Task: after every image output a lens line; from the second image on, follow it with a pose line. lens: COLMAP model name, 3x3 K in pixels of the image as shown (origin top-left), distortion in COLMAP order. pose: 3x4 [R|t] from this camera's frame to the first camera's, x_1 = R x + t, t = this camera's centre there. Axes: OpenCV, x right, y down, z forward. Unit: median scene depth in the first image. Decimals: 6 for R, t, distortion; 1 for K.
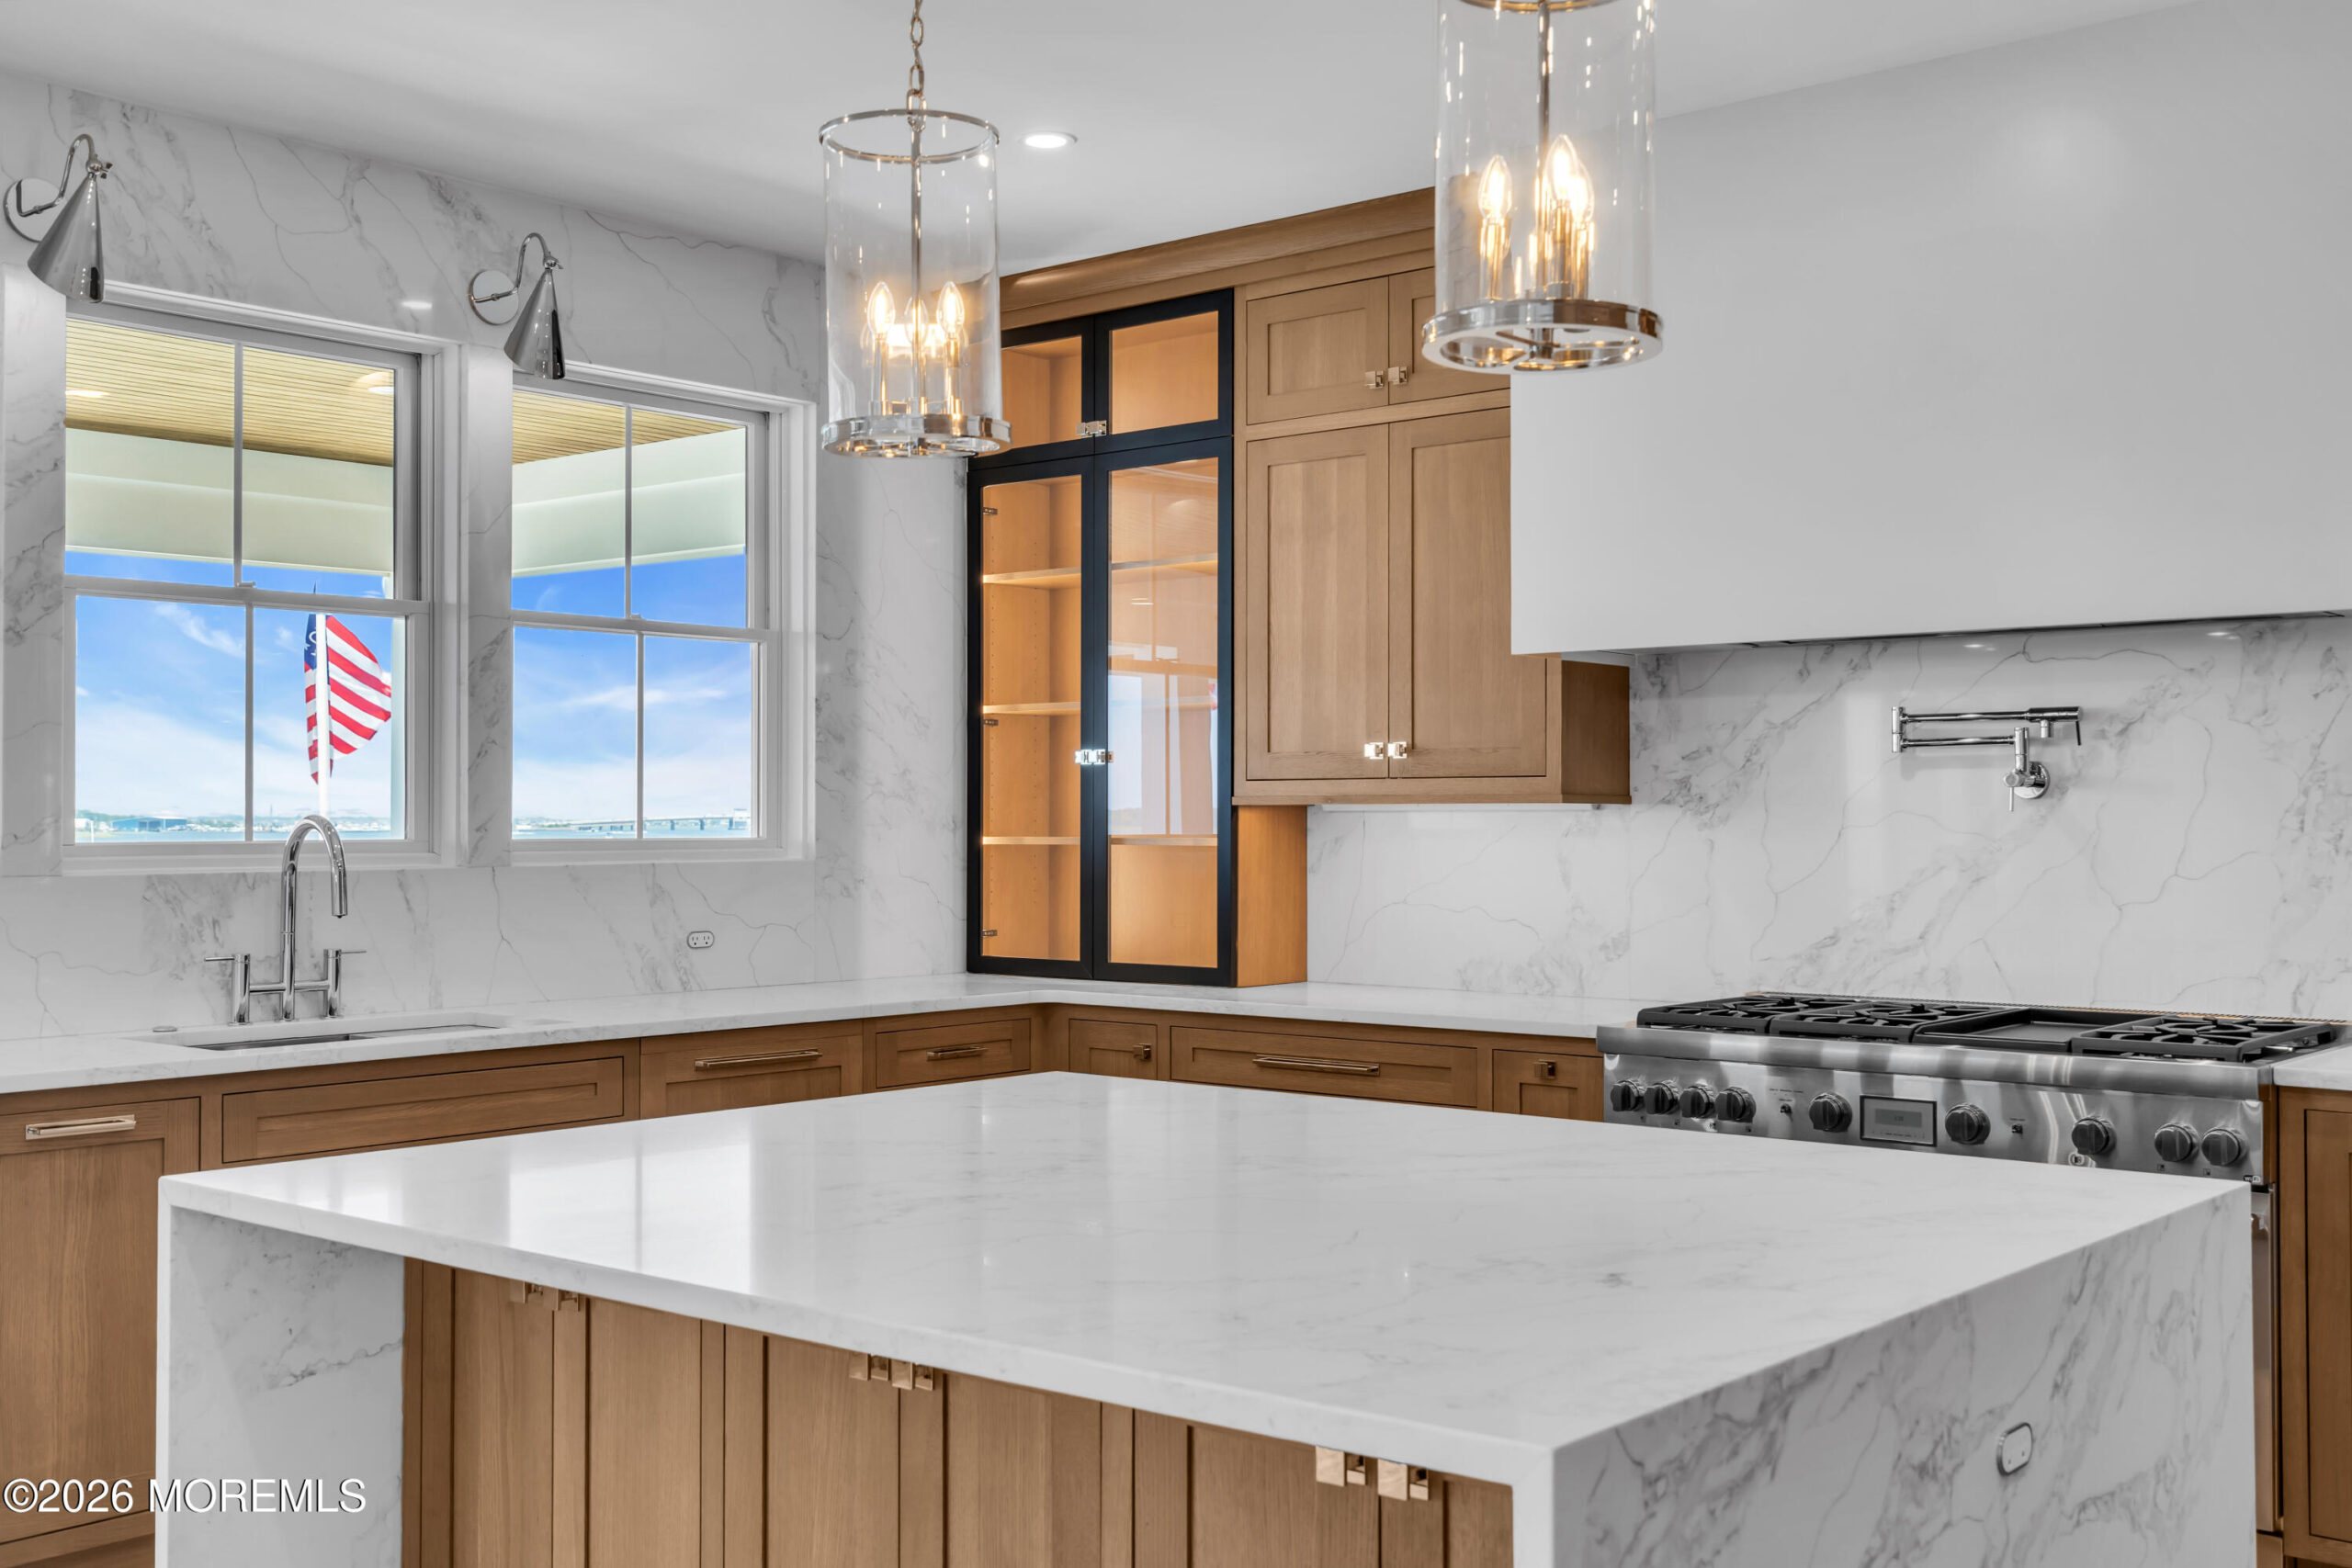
lens RADIAL K [[2329.5, 0, 1171.5], [0, 2329.5, 781.8], [0, 0, 1]] dist [0.014167, 0.000000]
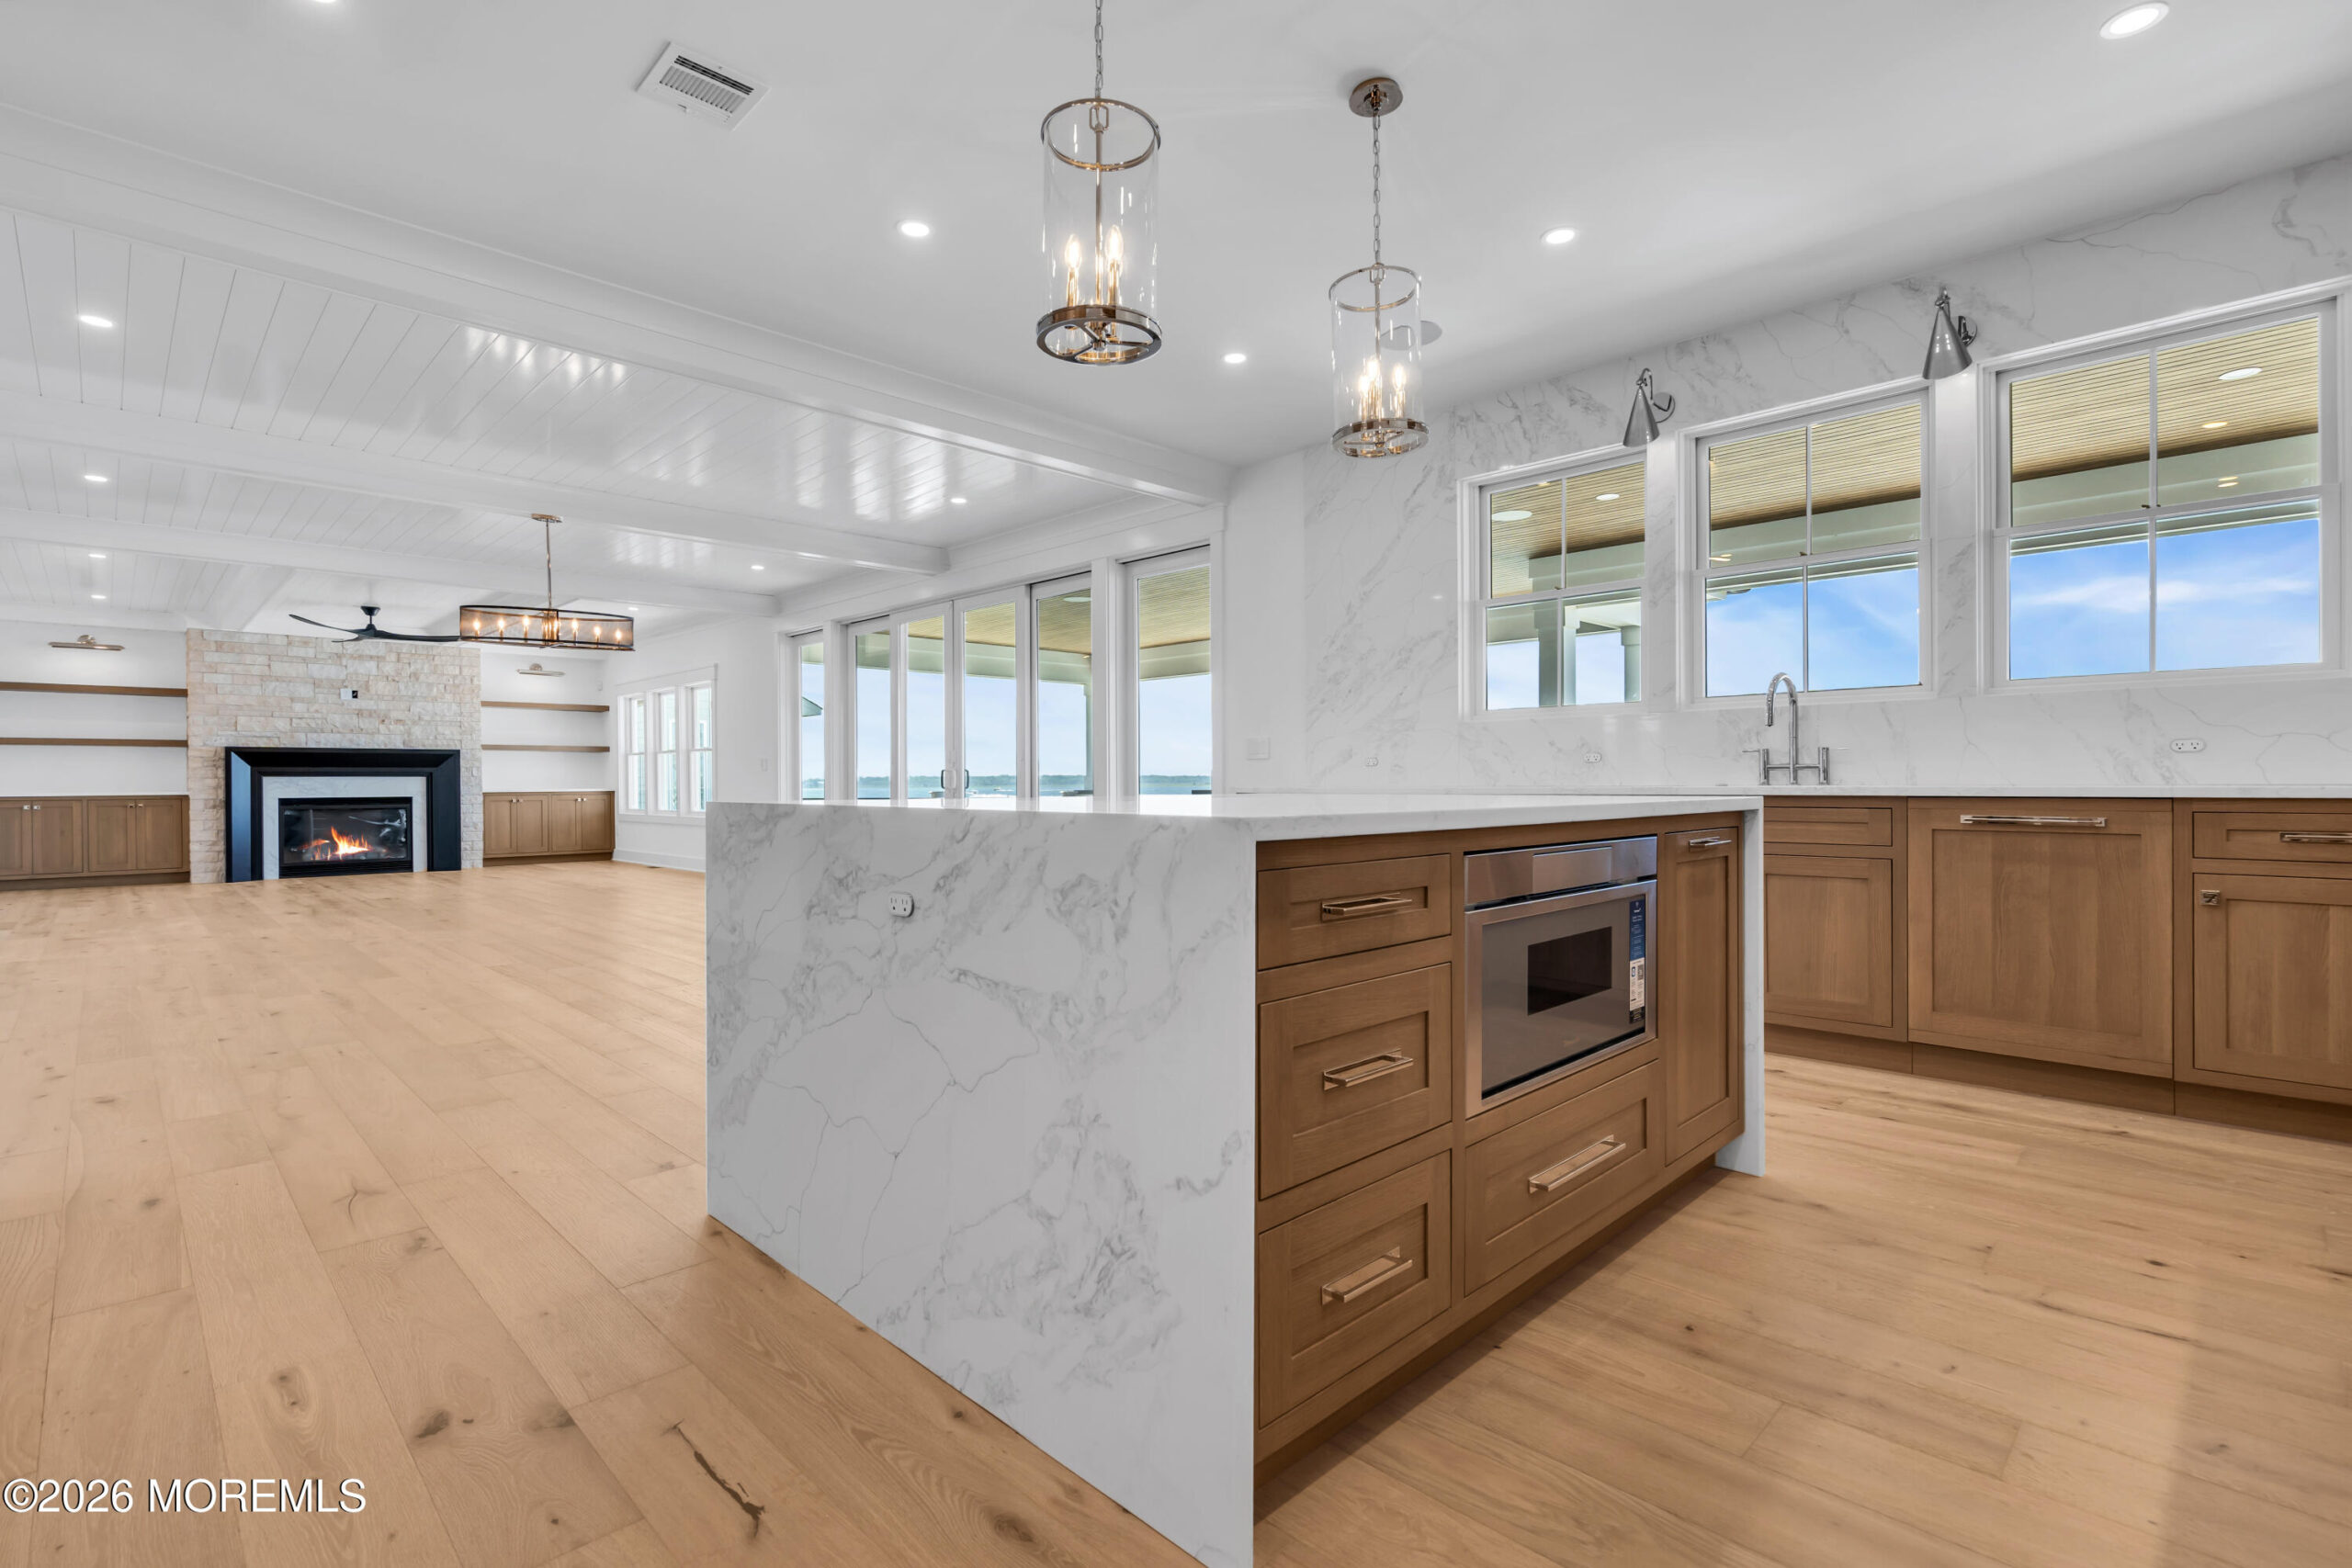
lens RADIAL K [[1079.9, 0, 1159.9], [0, 1079.9, 782.8], [0, 0, 1]] dist [-0.001293, 0.000170]
pose [[-0.085110, 0.001318, -0.996371, 0.491579], [0.024029, 0.999711, -0.000730, 0.084028], [0.996082, -0.024004, -0.085117, 0.536234]]
